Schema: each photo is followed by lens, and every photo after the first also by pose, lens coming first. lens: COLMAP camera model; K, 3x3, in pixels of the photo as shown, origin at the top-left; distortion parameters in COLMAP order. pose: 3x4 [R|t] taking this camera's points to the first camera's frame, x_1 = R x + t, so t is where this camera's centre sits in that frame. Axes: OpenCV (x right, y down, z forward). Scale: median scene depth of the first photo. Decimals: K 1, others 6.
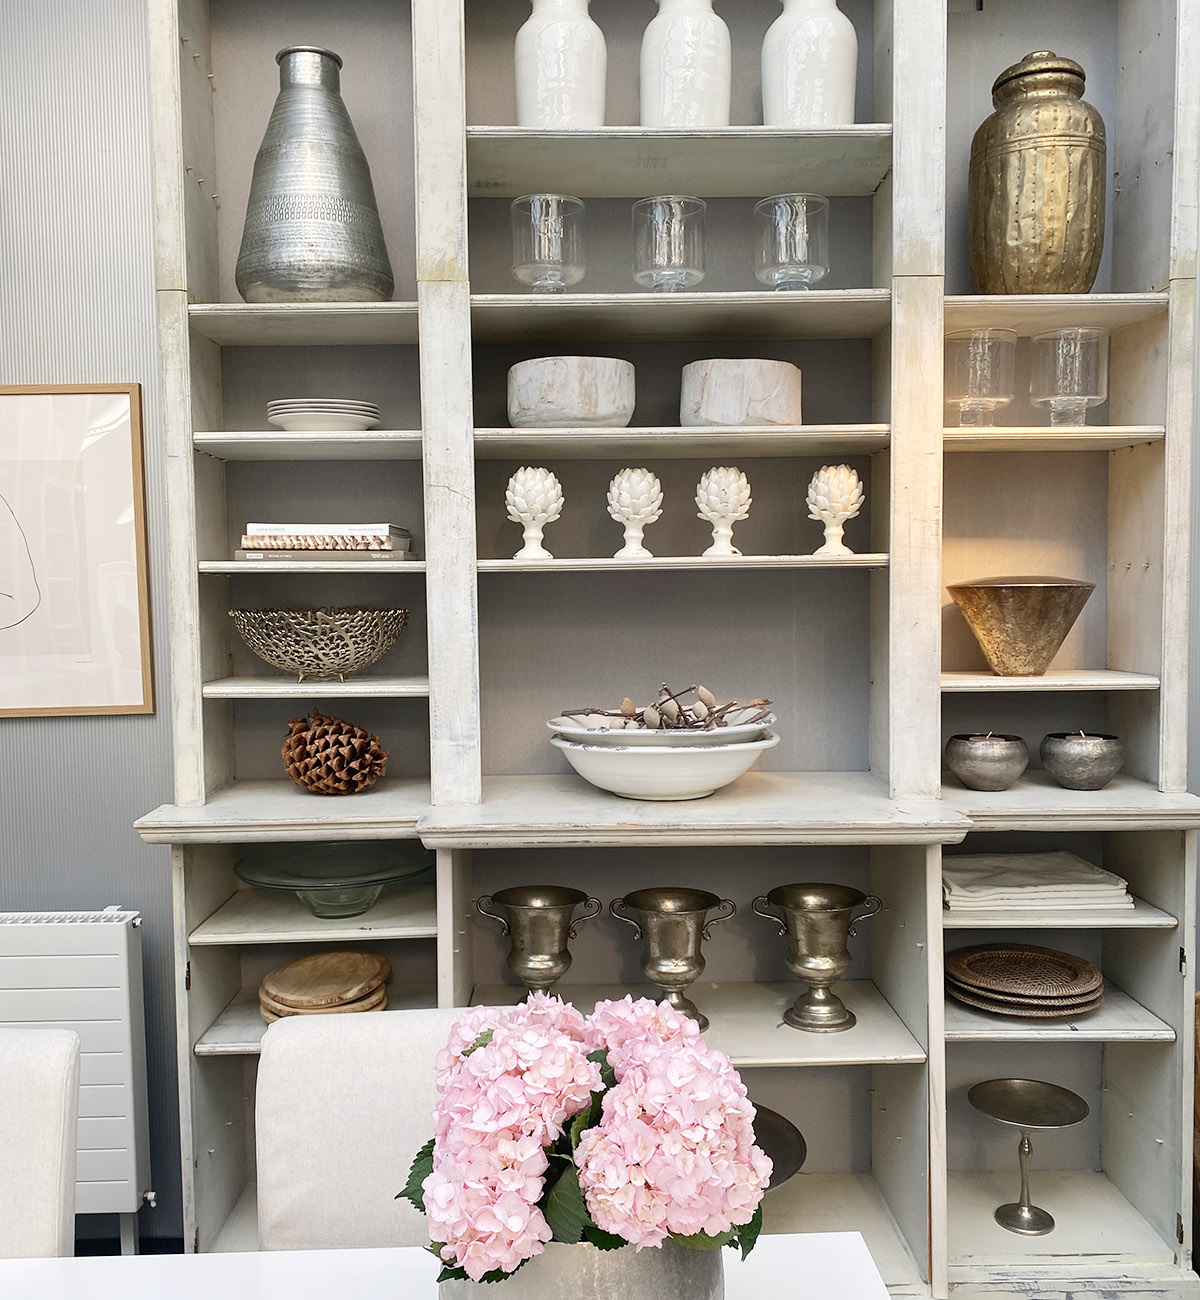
lens RADIAL K [[1246.1, 0, 603.8], [0, 1246.1, 651.0], [0, 0, 1]] dist [0.022283, 0.000000]
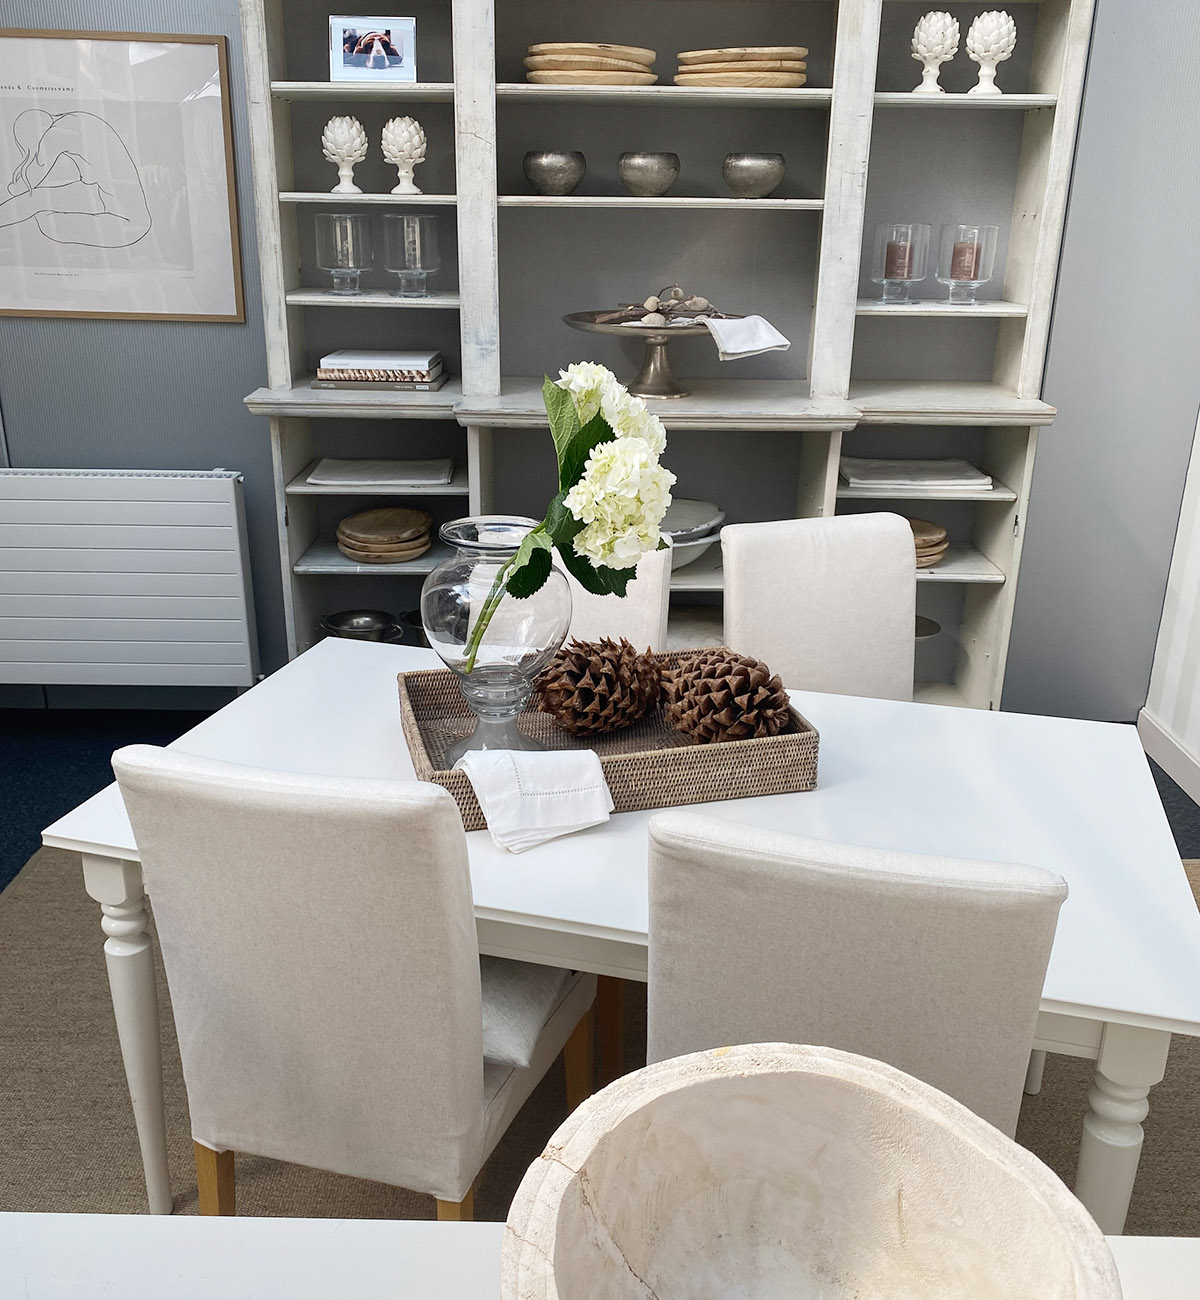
lens RADIAL K [[1246.1, 0, 596.4], [0, 1246.1, 656.8], [0, 0, 1]] dist [0.022283, 0.000000]
pose [[0.999458, 0.030552, -0.012260, 0.027447], [-0.025576, 0.955118, 0.295119, -0.004634], [0.020726, -0.294645, 0.955382, -0.342487]]
